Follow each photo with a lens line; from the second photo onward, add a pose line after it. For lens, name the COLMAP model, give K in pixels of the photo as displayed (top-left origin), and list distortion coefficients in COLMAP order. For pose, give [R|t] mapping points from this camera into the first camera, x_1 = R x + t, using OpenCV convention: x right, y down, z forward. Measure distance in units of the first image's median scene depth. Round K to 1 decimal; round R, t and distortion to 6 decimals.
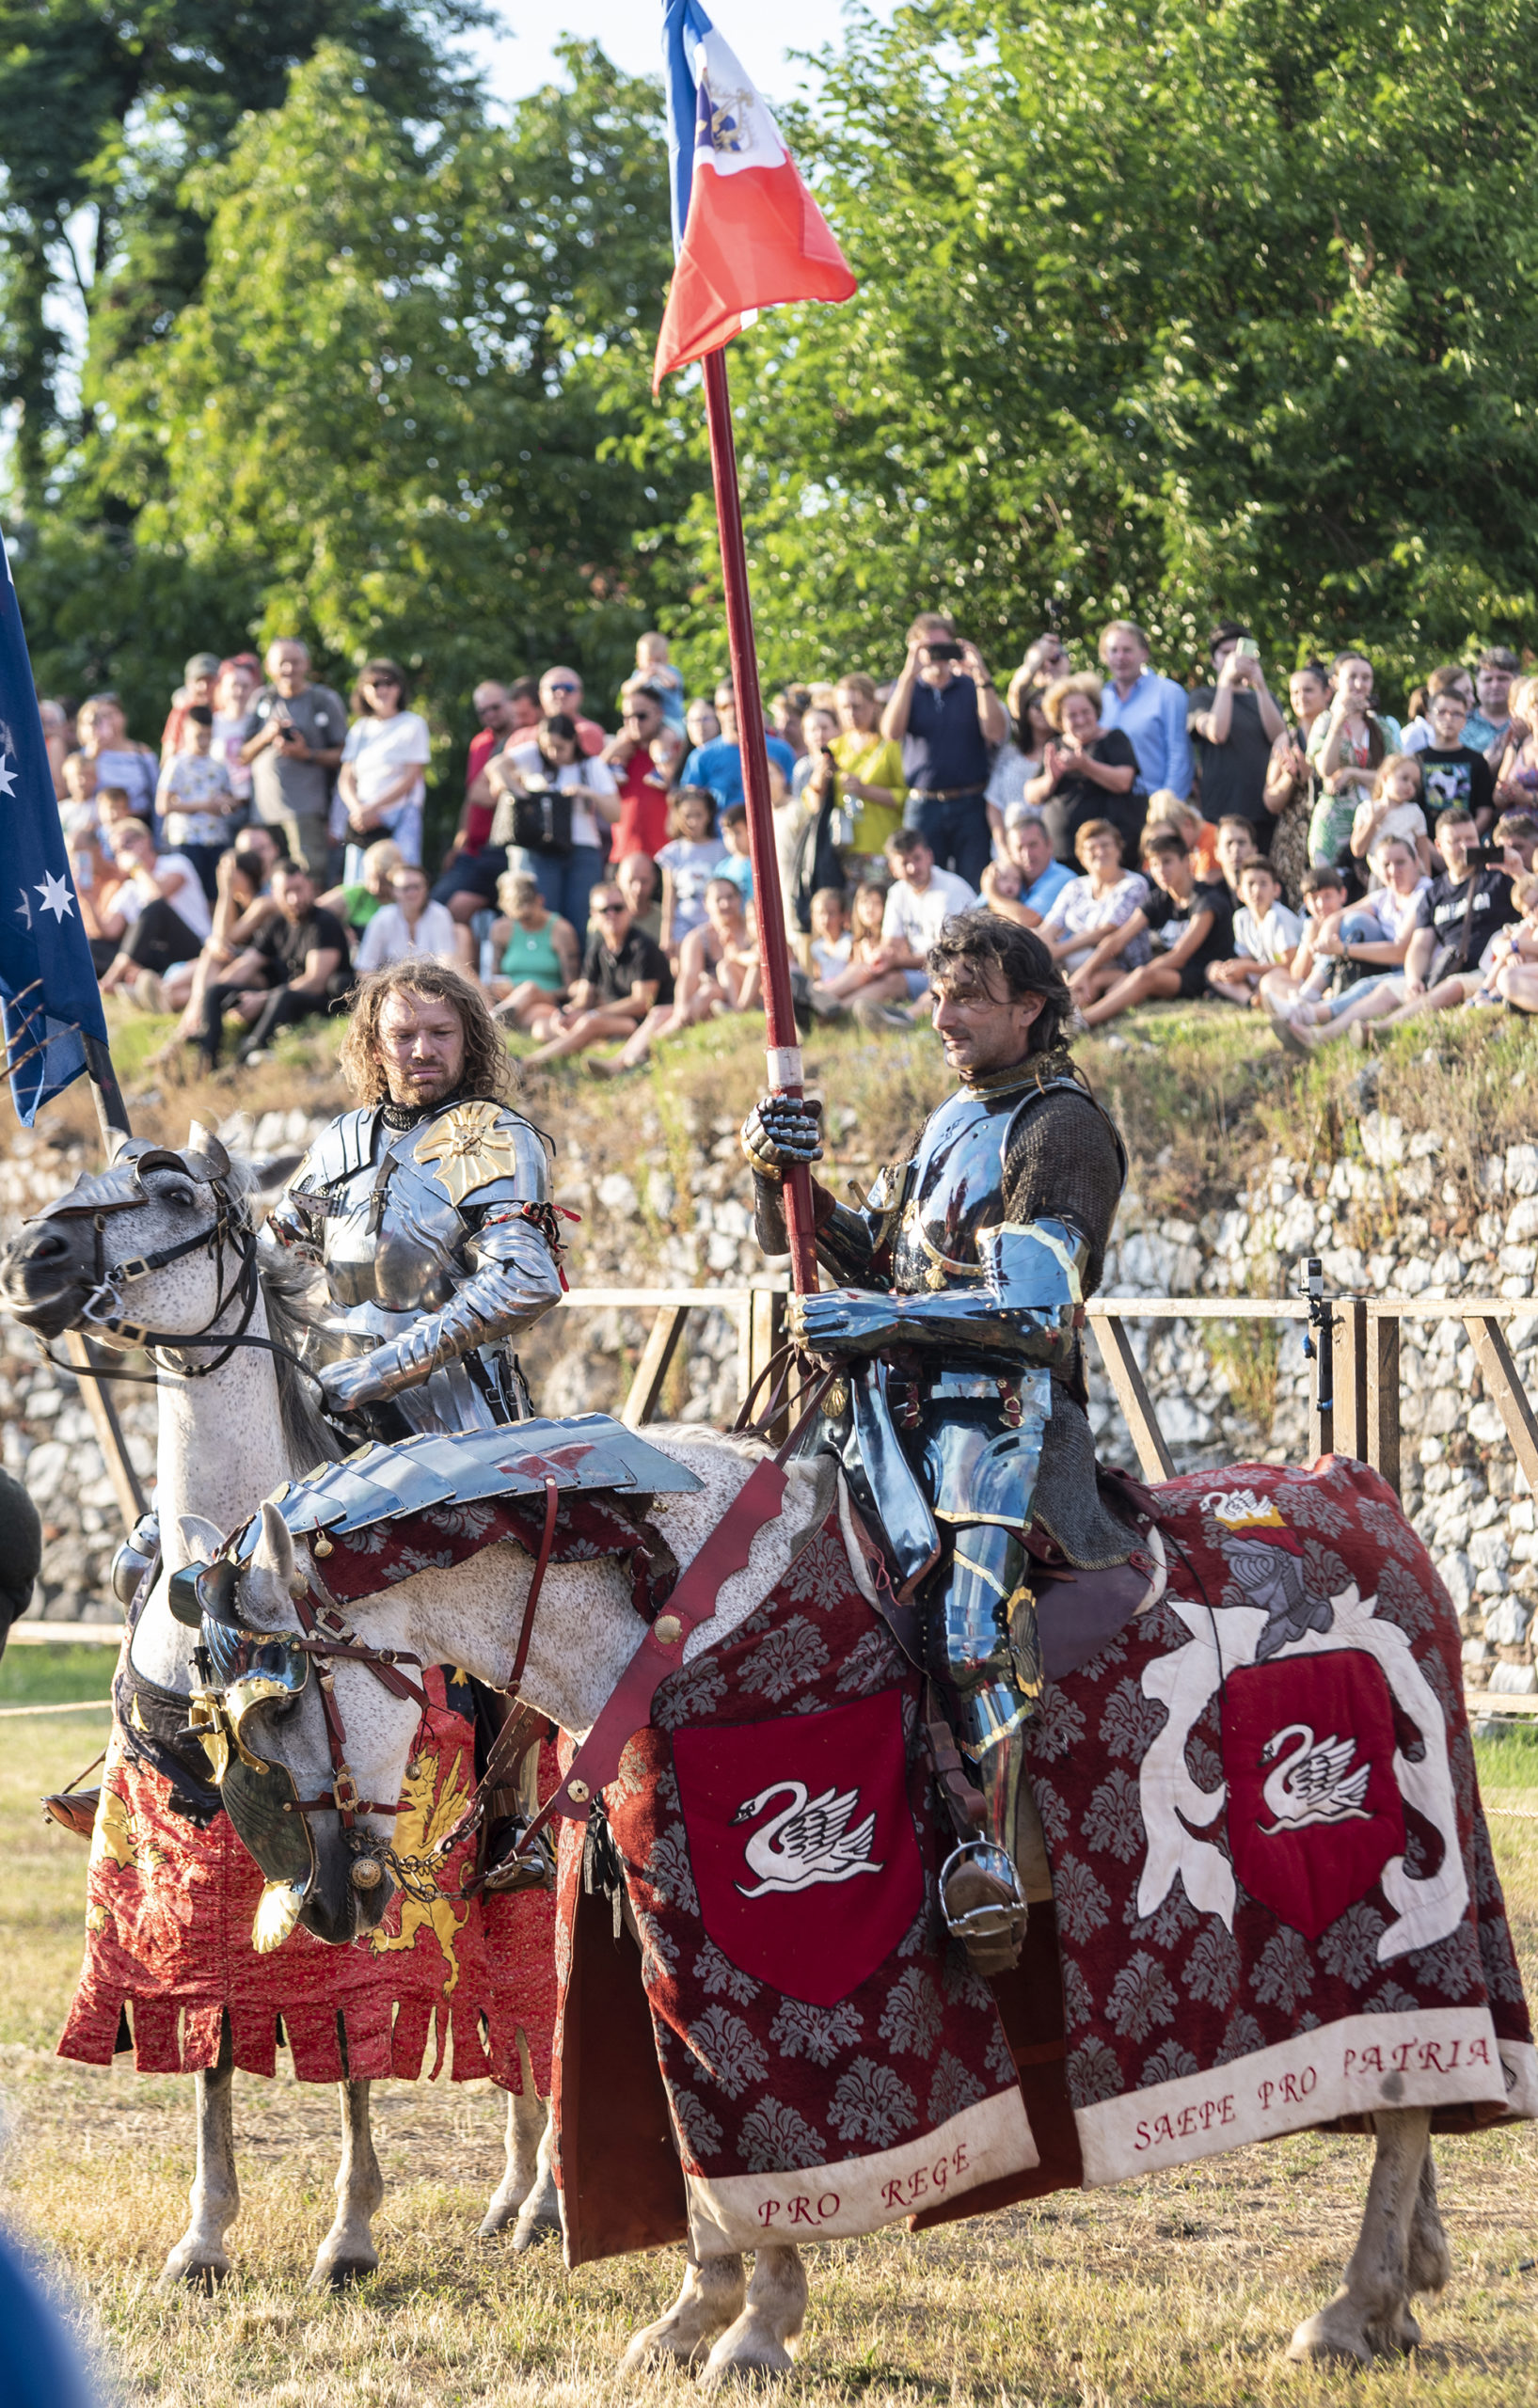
lens RADIAL K [[10777.6, 0, 769.0], [0, 10777.6, 1204.0], [0, 0, 1]] dist [-0.000952, 3.205141]
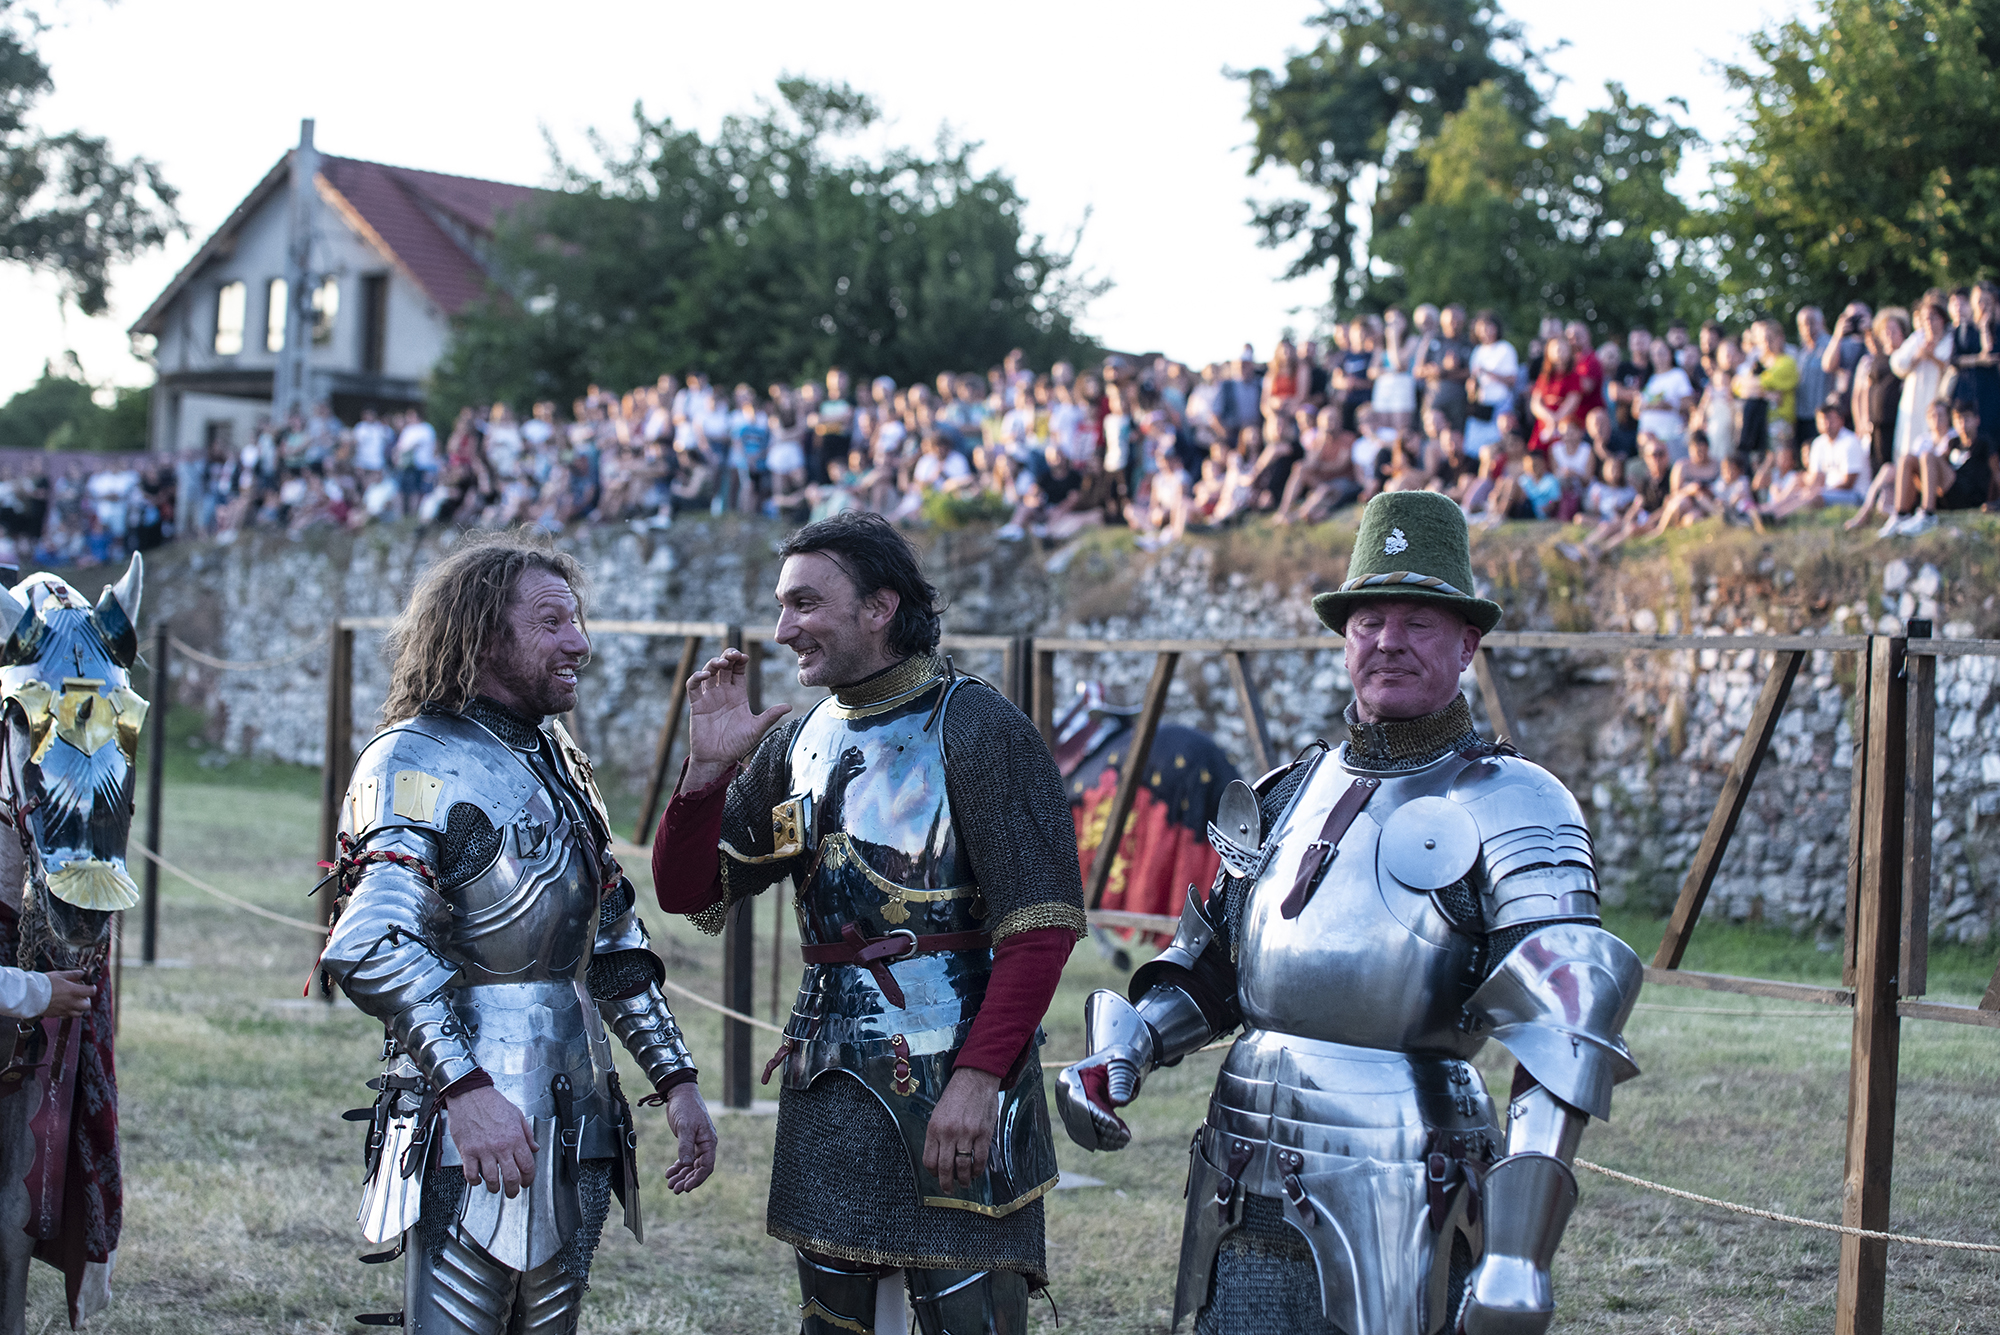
lens RADIAL K [[4145.5, 0, 1000.0], [0, 4145.5, 667.5], [0, 0, 1]] dist [-0.460834, 0.157558]
pose [[0.987210, 0.026175, -0.157264, -0.010475], [-0.026560, 0.999647, -0.000349, 0.007237], [0.157199, 0.004522, 0.987557, 0.301087]]
